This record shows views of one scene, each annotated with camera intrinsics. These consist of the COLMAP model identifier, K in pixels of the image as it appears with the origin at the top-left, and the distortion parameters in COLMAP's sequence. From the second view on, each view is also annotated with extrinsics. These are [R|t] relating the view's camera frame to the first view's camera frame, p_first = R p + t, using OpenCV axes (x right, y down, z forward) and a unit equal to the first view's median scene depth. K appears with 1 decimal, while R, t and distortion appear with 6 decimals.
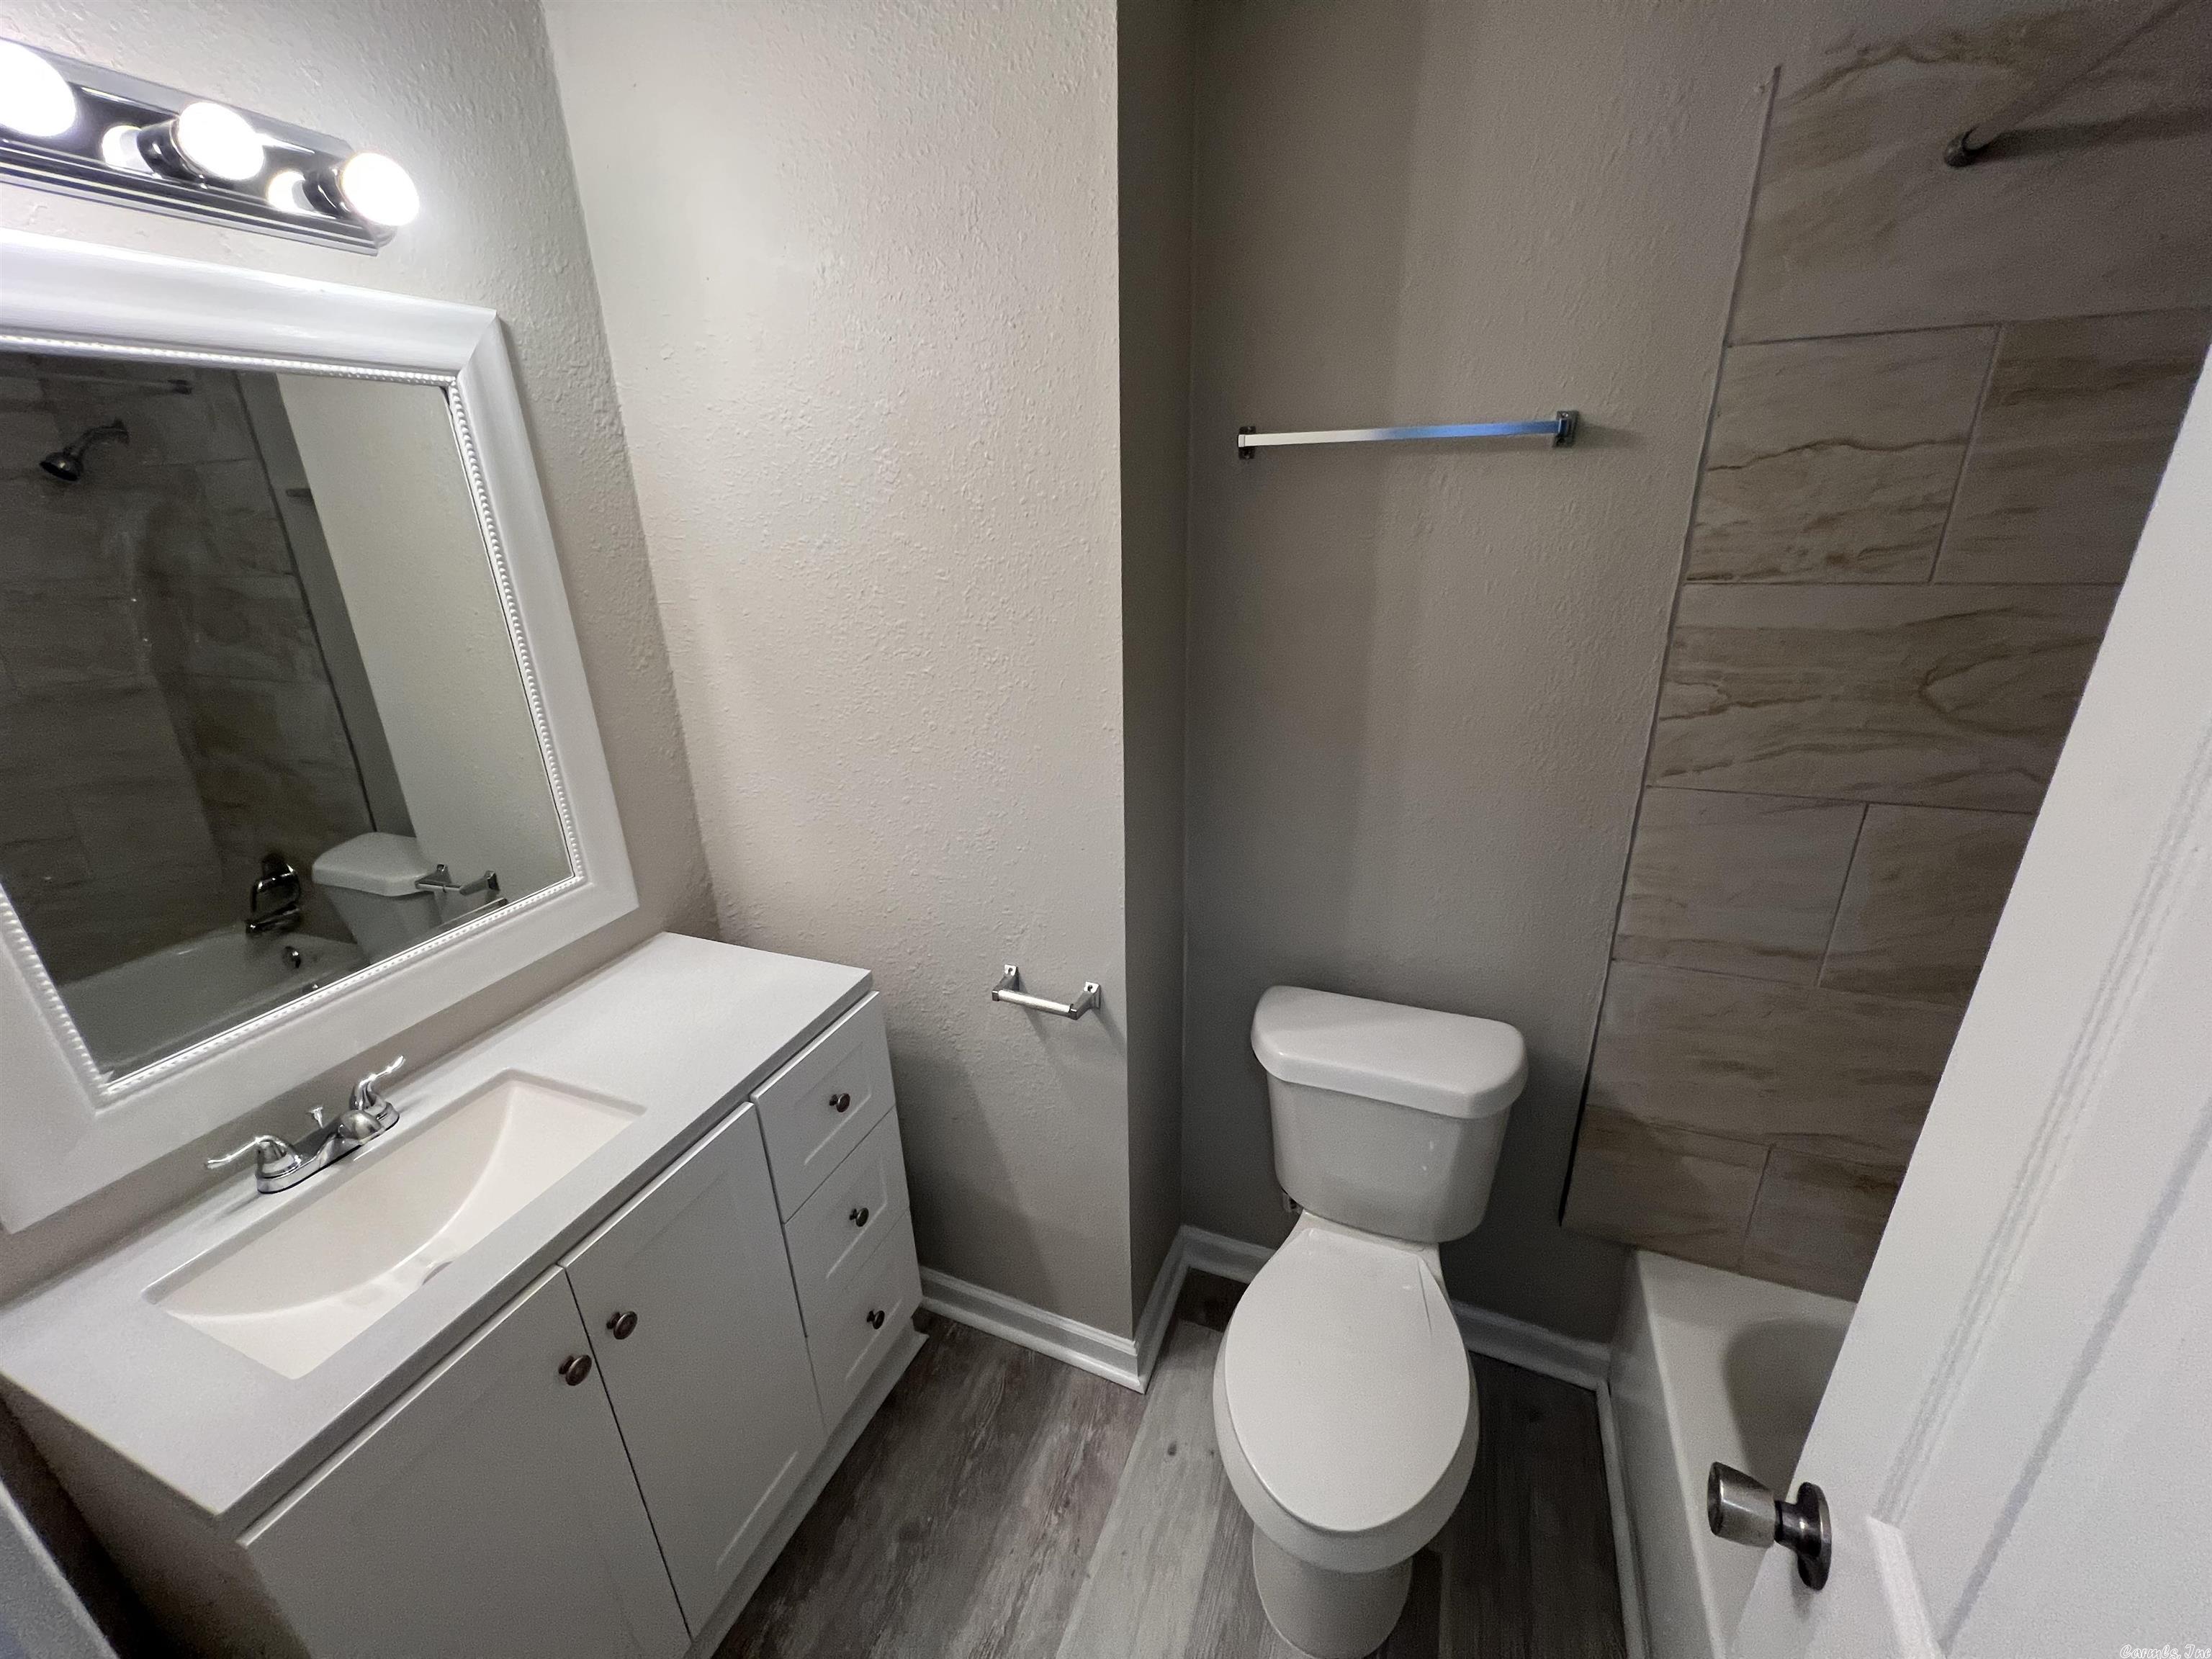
lens RADIAL K [[886.4, 0, 1103.5], [0, 886.4, 826.3], [0, 0, 1]] dist [0.001708, 0.000530]
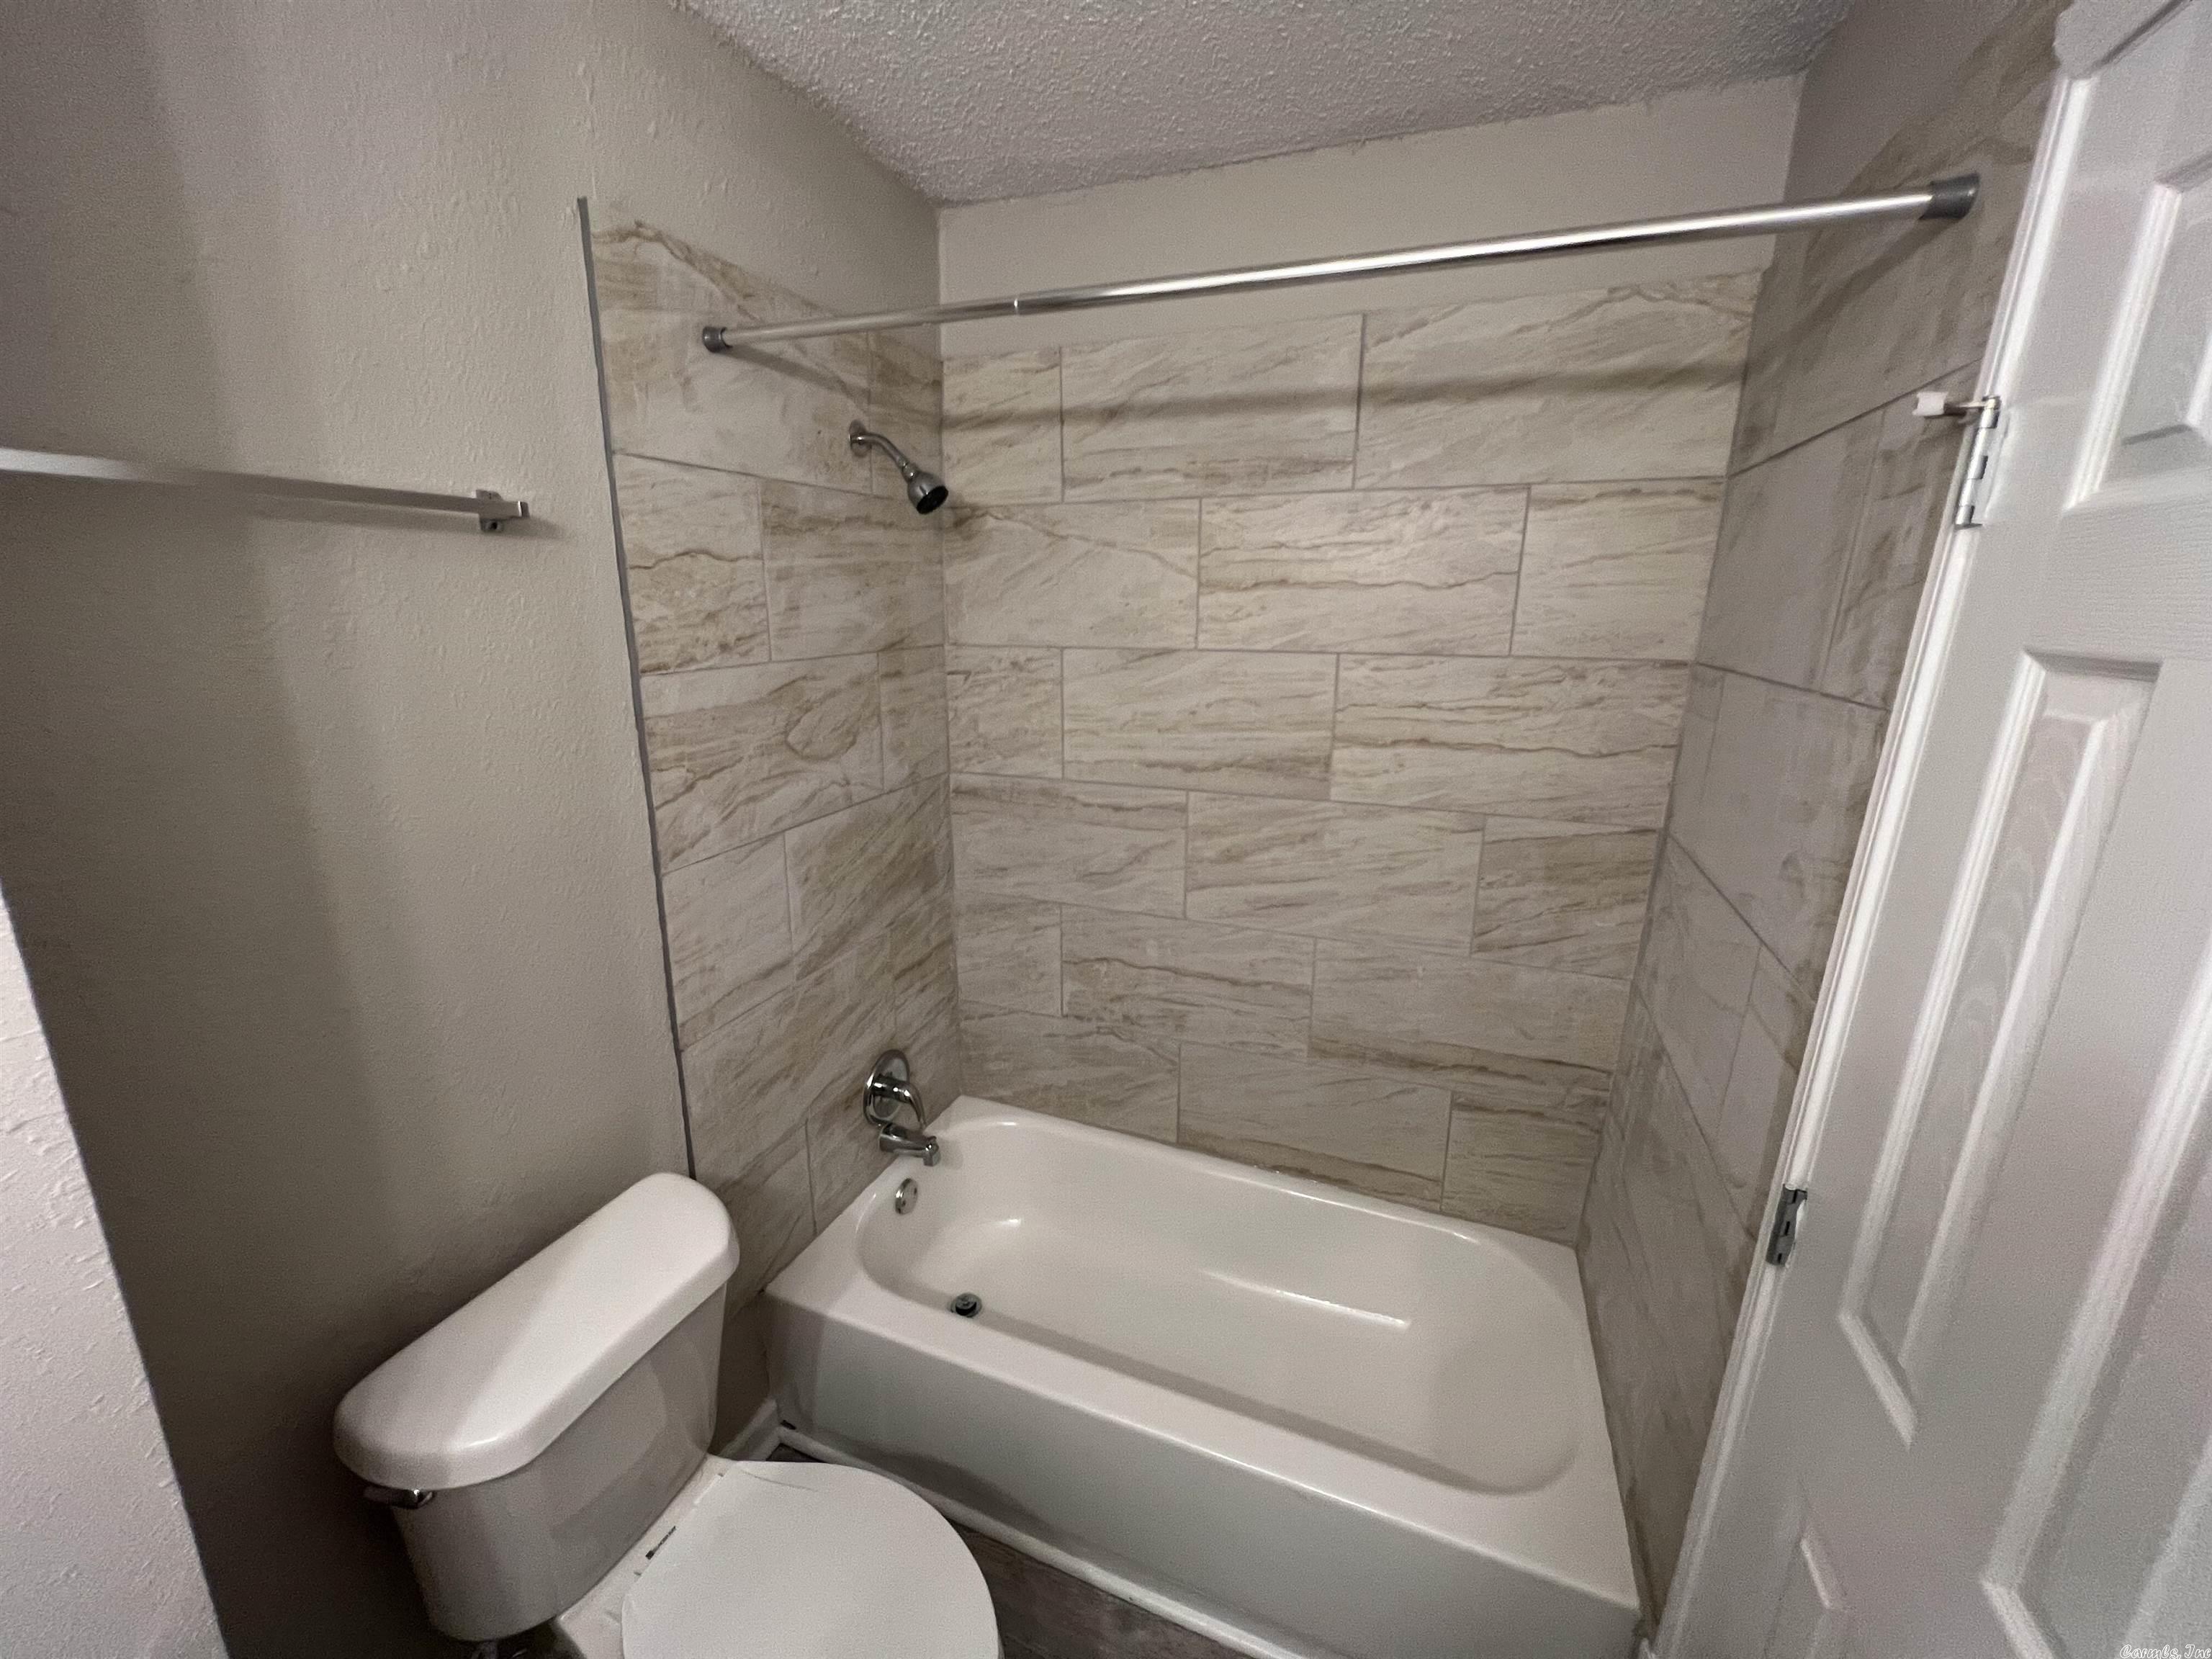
lens RADIAL K [[886.4, 0, 1103.1], [0, 886.4, 835.3], [0, 0, 1]] dist [0.001708, 0.000530]
pose [[-0.027852, -0.243329, 0.969544, -0.400822], [0.332026, 0.912601, 0.238576, -0.178563], [-0.942859, 0.328559, 0.055374, 0.516783]]
